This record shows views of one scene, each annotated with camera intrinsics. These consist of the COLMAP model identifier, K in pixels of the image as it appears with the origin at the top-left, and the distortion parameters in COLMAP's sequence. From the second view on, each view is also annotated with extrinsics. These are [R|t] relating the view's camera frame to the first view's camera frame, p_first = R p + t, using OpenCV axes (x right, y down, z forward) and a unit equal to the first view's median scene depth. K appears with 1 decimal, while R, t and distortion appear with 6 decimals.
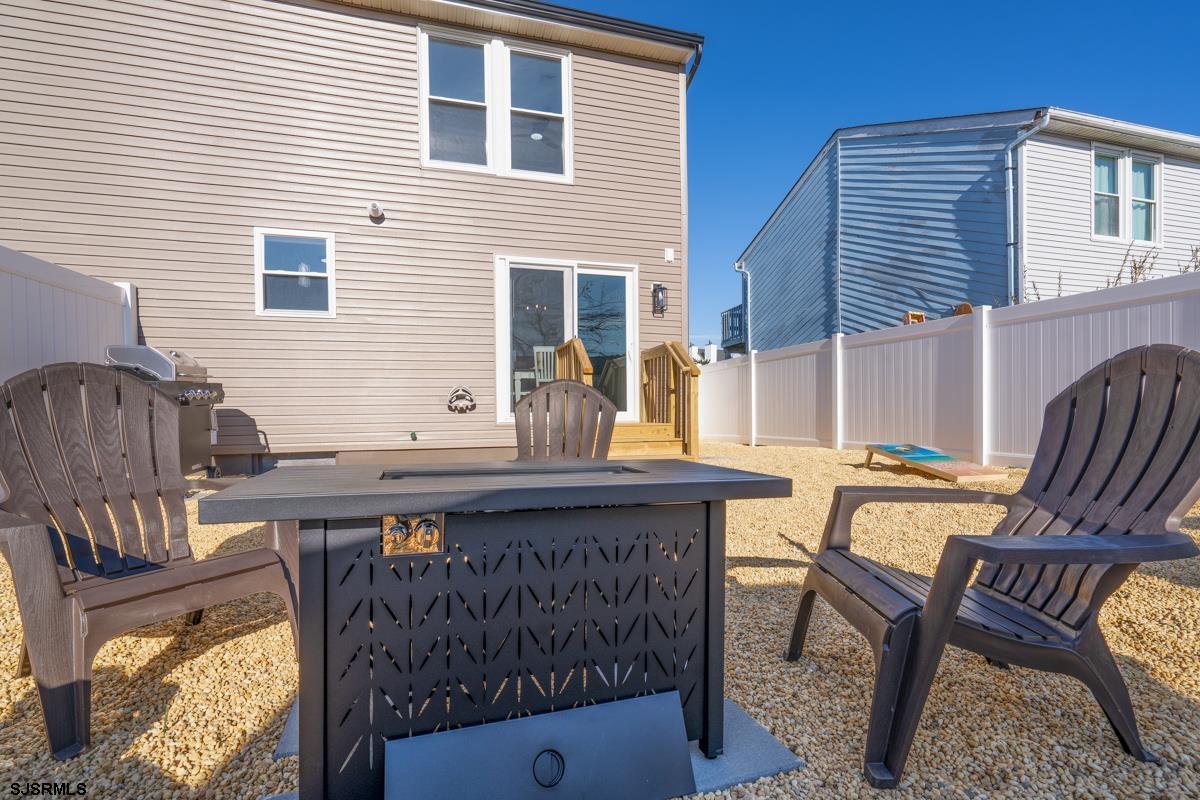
lens RADIAL K [[563.3, 0, 613.3], [0, 563.3, 419.3], [0, 0, 1]] dist [-0.005201, 0.001078]
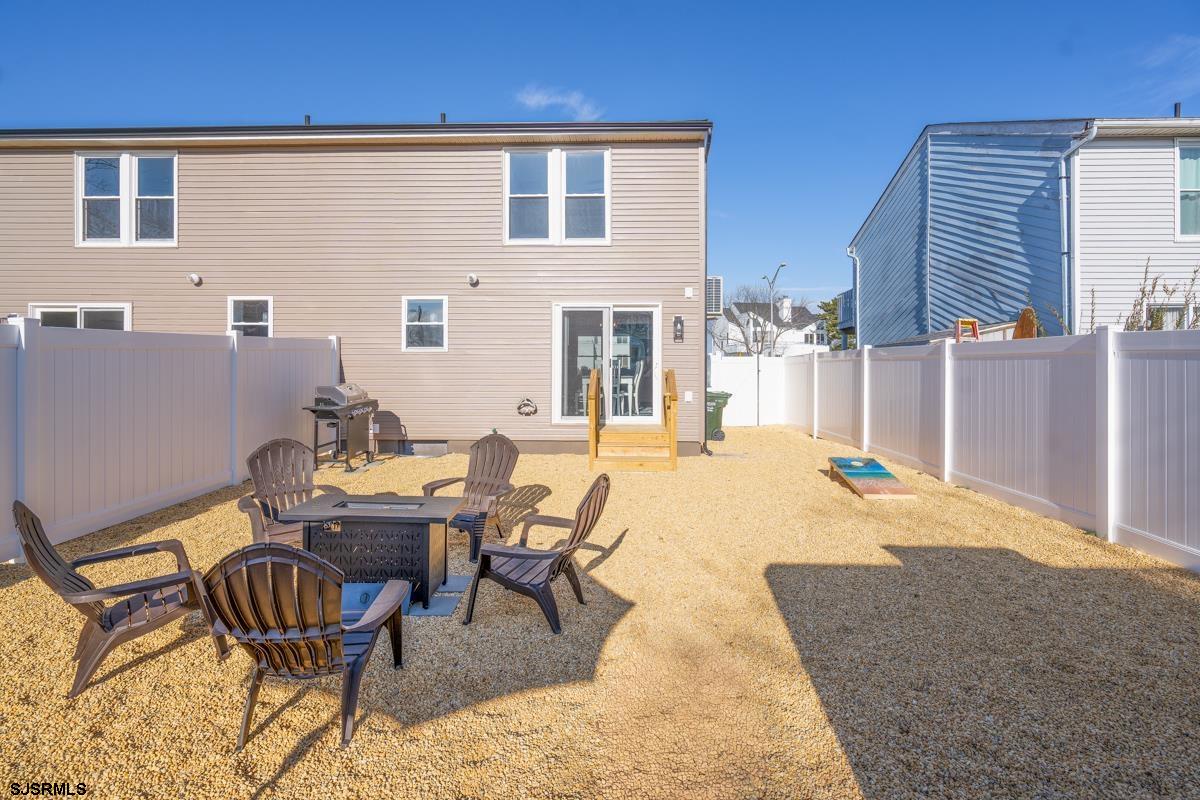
lens RADIAL K [[563.3, 0, 604.6], [0, 563.3, 367.2], [0, 0, 1]] dist [-0.005201, 0.001078]
pose [[0.948039, 0.011403, -0.317949, 0.261649], [-0.016959, 0.999748, -0.014713, -0.083630], [0.317701, 0.019341, 0.947994, -0.201670]]
